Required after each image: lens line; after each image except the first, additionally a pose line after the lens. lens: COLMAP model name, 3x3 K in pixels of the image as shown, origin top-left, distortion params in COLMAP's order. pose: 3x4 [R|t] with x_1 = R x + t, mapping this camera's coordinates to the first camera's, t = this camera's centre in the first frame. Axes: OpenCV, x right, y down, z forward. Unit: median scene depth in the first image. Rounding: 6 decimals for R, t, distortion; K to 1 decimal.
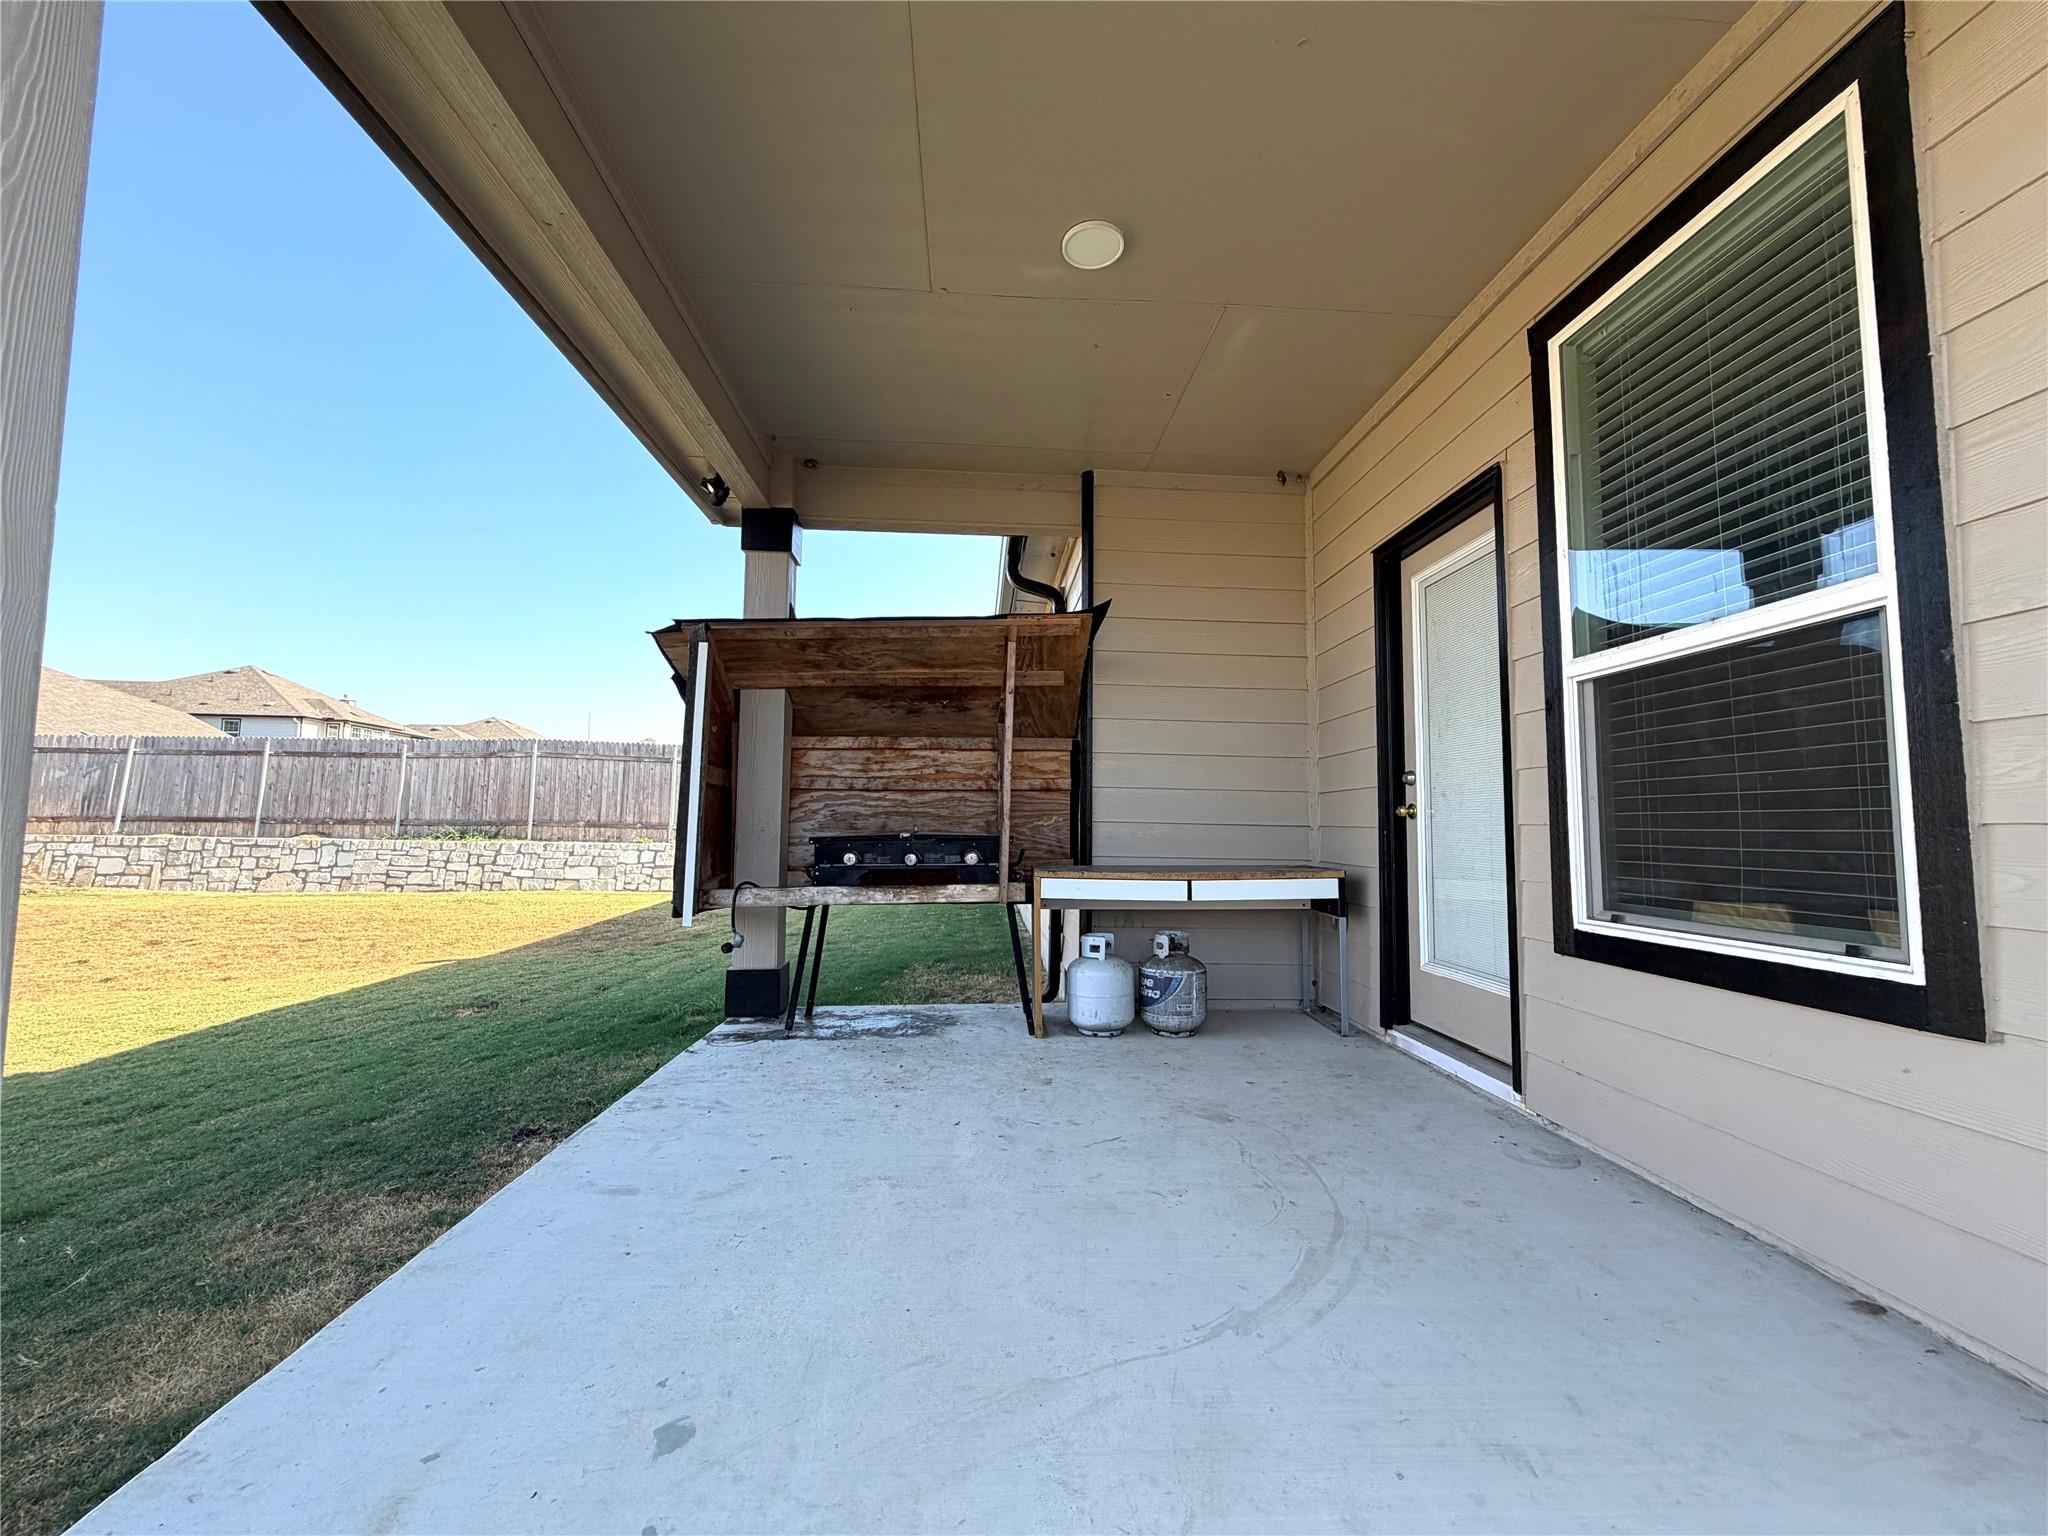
lens RADIAL K [[816.8, 0, 1018.7], [0, 816.8, 766.4], [0, 0, 1]] dist [-0.000267, 0.000156]
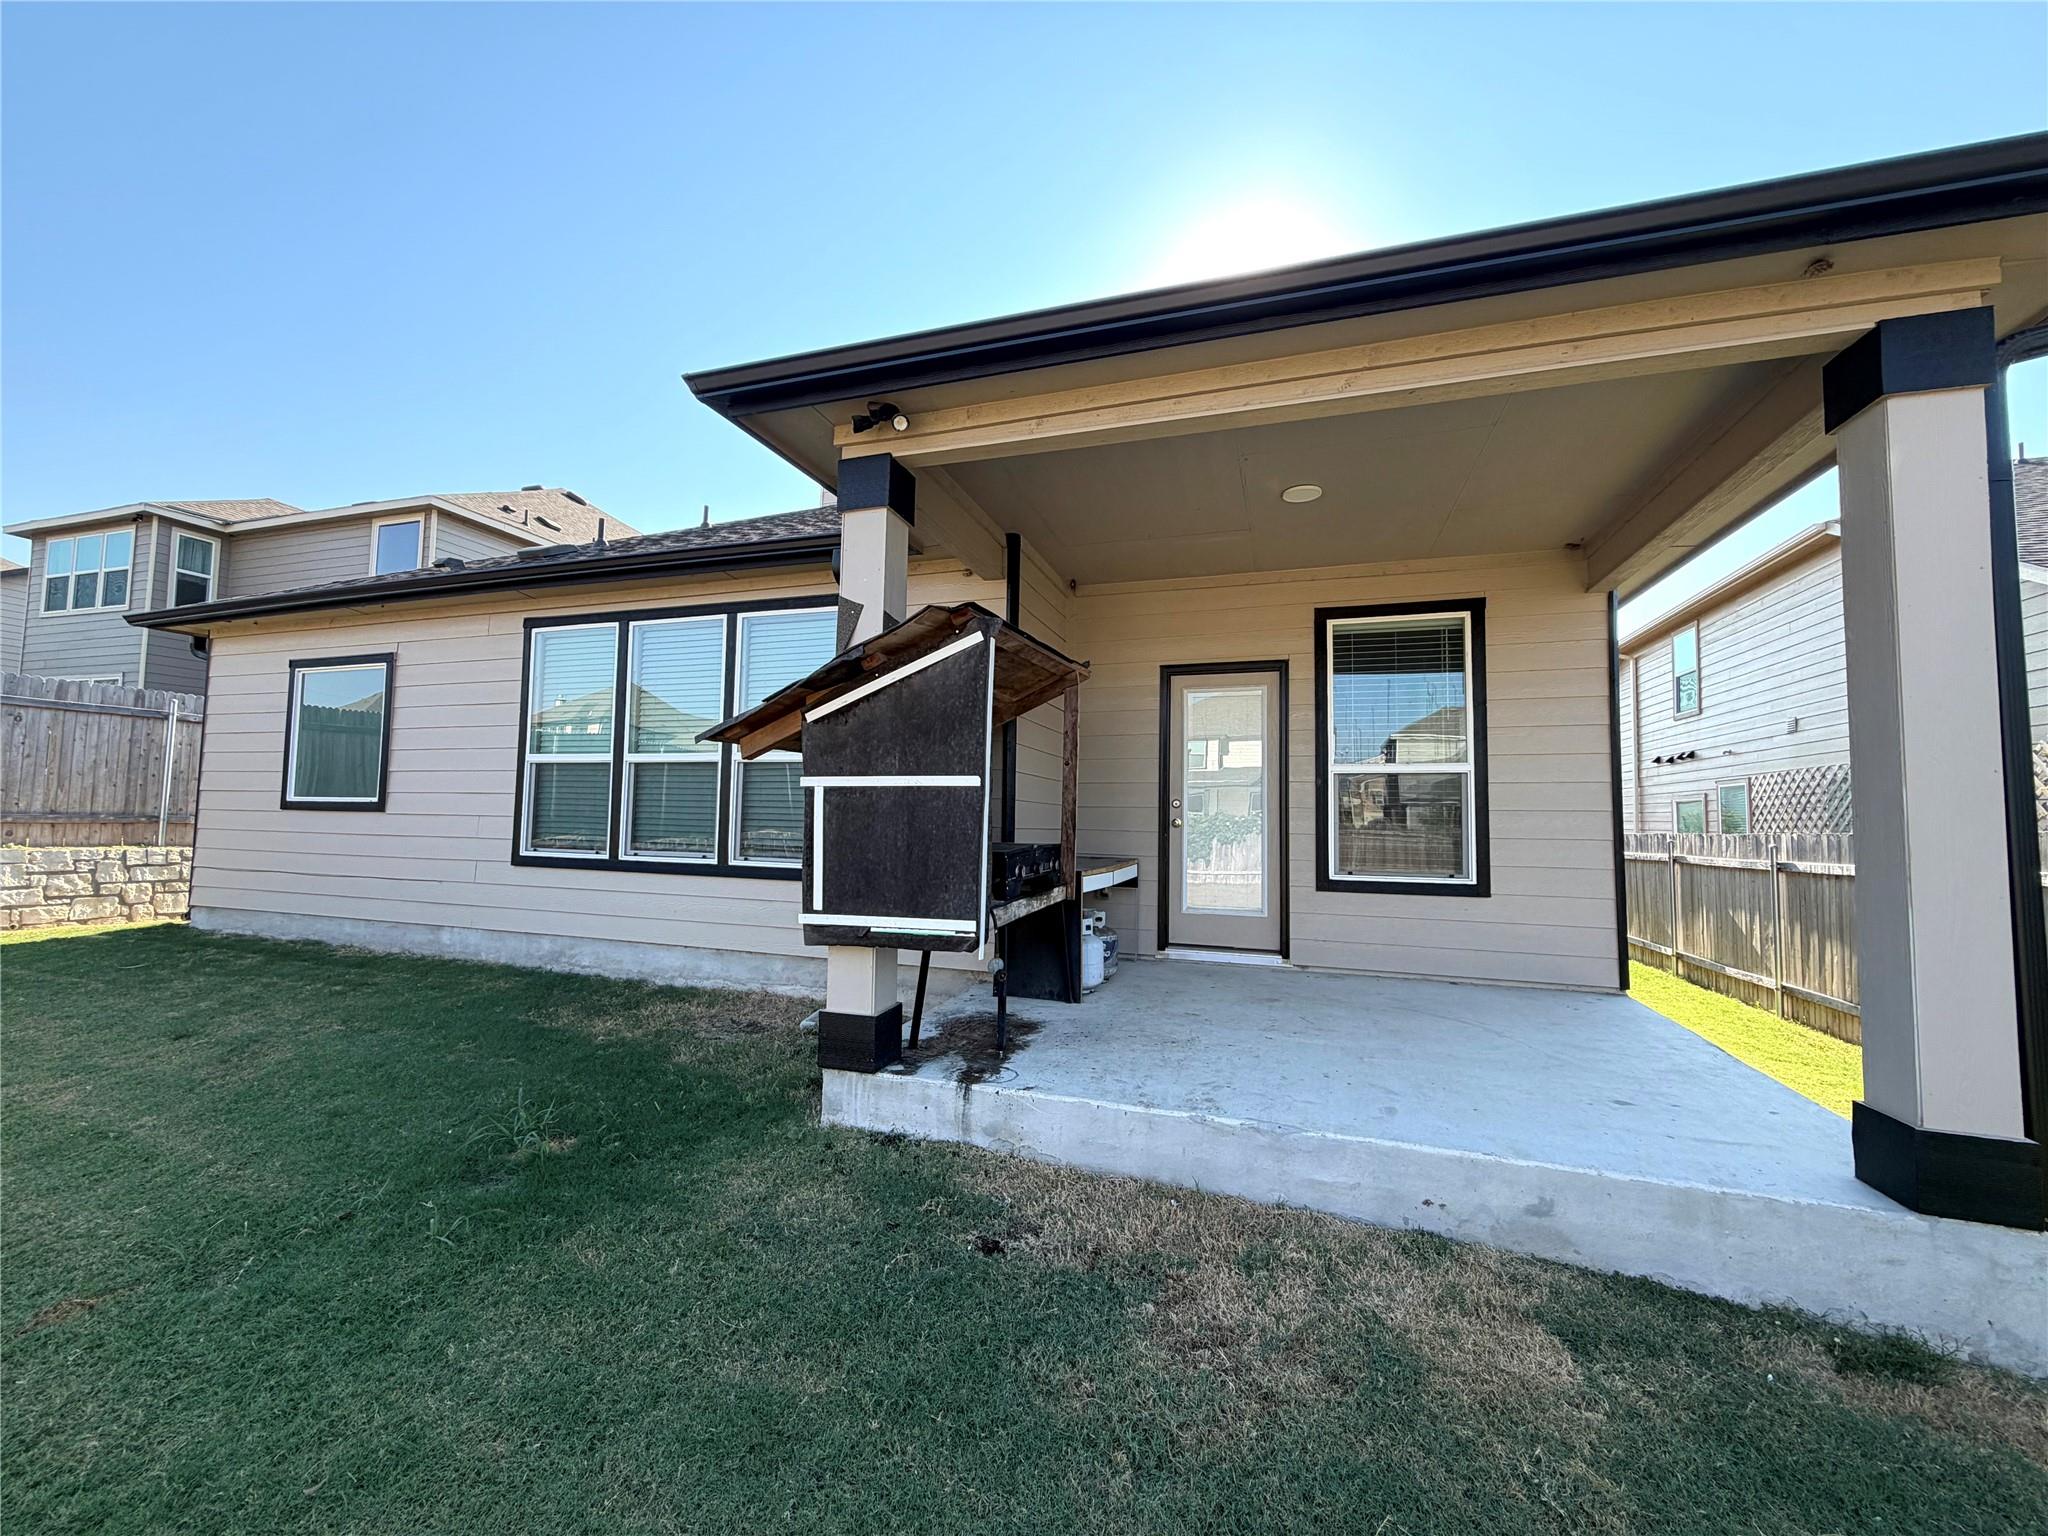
lens RADIAL K [[816.8, 0, 1012.3], [0, 816.8, 767.6], [0, 0, 1]] dist [-0.000267, 0.000156]
pose [[0.374837, 0.053526, 0.925544, -1.717325], [-0.081061, 0.996401, -0.024795, 0.011010], [-0.923540, -0.065732, 0.377827, 0.914124]]
